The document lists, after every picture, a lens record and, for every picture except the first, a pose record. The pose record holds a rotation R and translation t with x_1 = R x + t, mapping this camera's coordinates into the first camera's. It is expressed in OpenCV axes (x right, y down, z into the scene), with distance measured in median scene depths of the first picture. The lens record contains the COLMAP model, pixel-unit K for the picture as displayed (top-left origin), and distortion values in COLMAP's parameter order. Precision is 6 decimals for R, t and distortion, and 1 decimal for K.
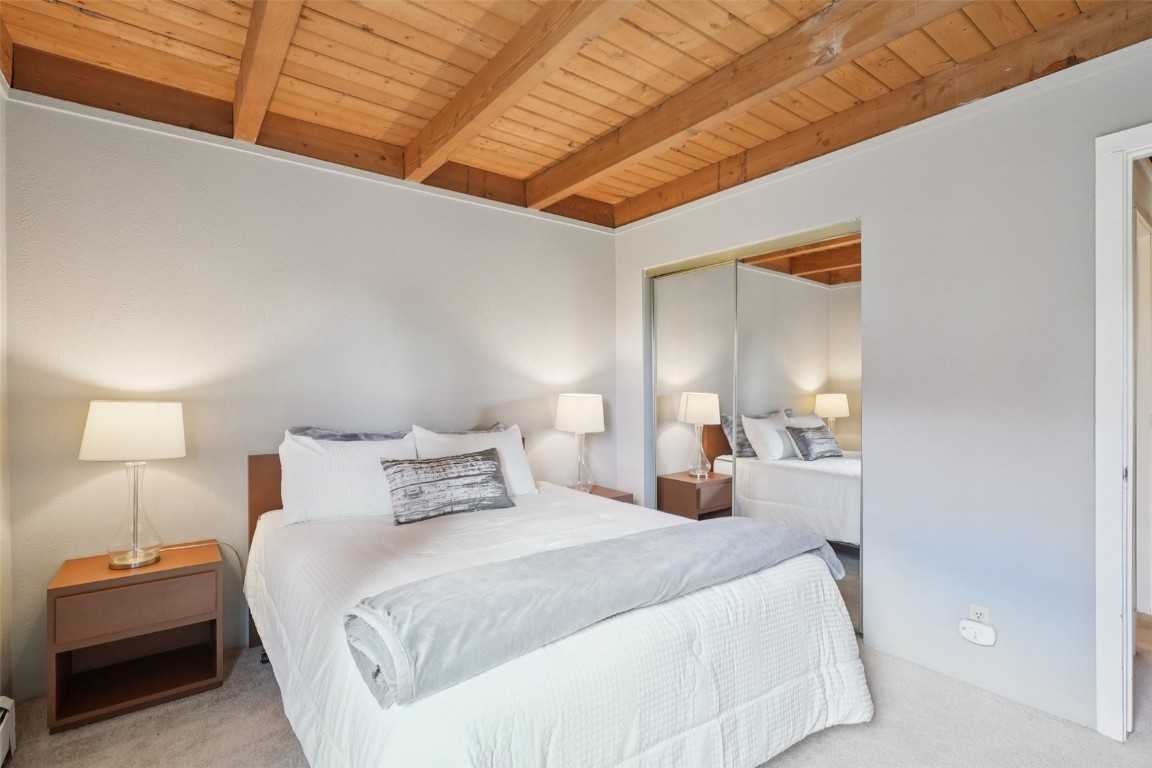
lens RADIAL K [[528.6, 0, 569.5], [0, 528.6, 382.3], [0, 0, 1]] dist [0.000603, 0.000521]
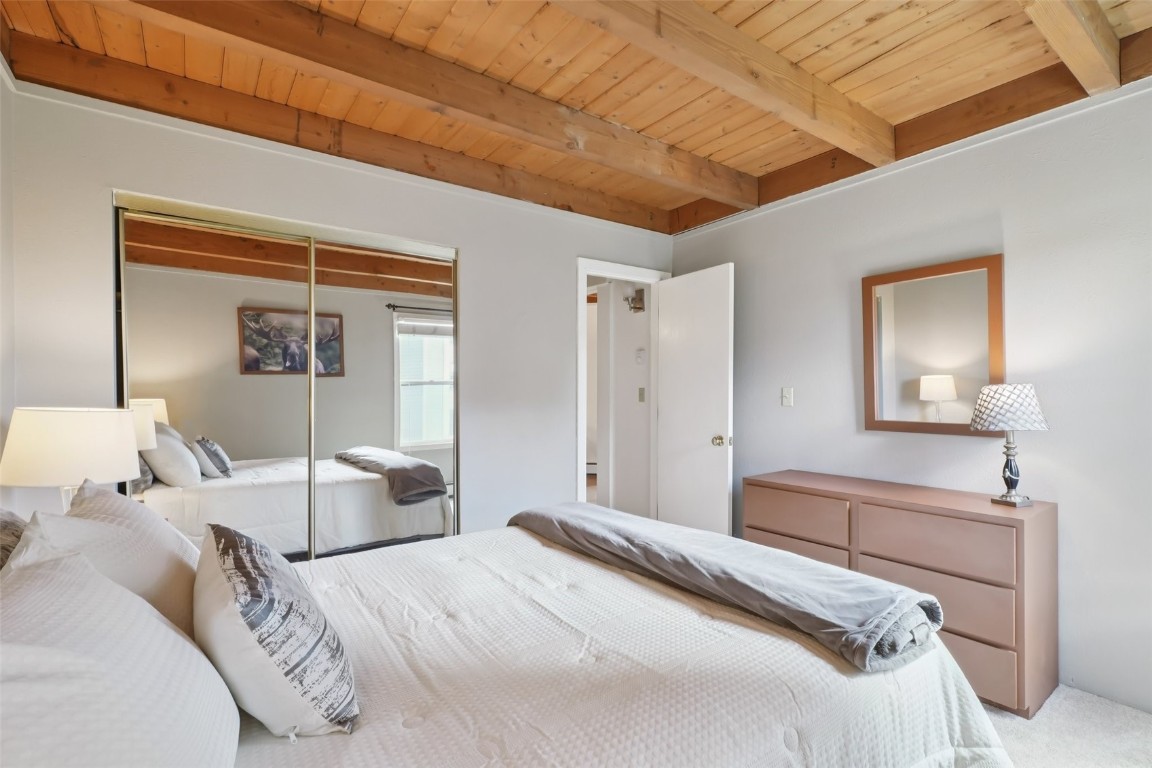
lens RADIAL K [[528.6, 0, 565.5], [0, 528.6, 392.4], [0, 0, 1]] dist [0.000603, 0.000521]
pose [[0.037384, 0.002488, 0.999298, -0.592600], [-0.004573, 0.999987, -0.002318, 0.017995], [-0.999291, -0.004483, 0.037395, 0.652759]]
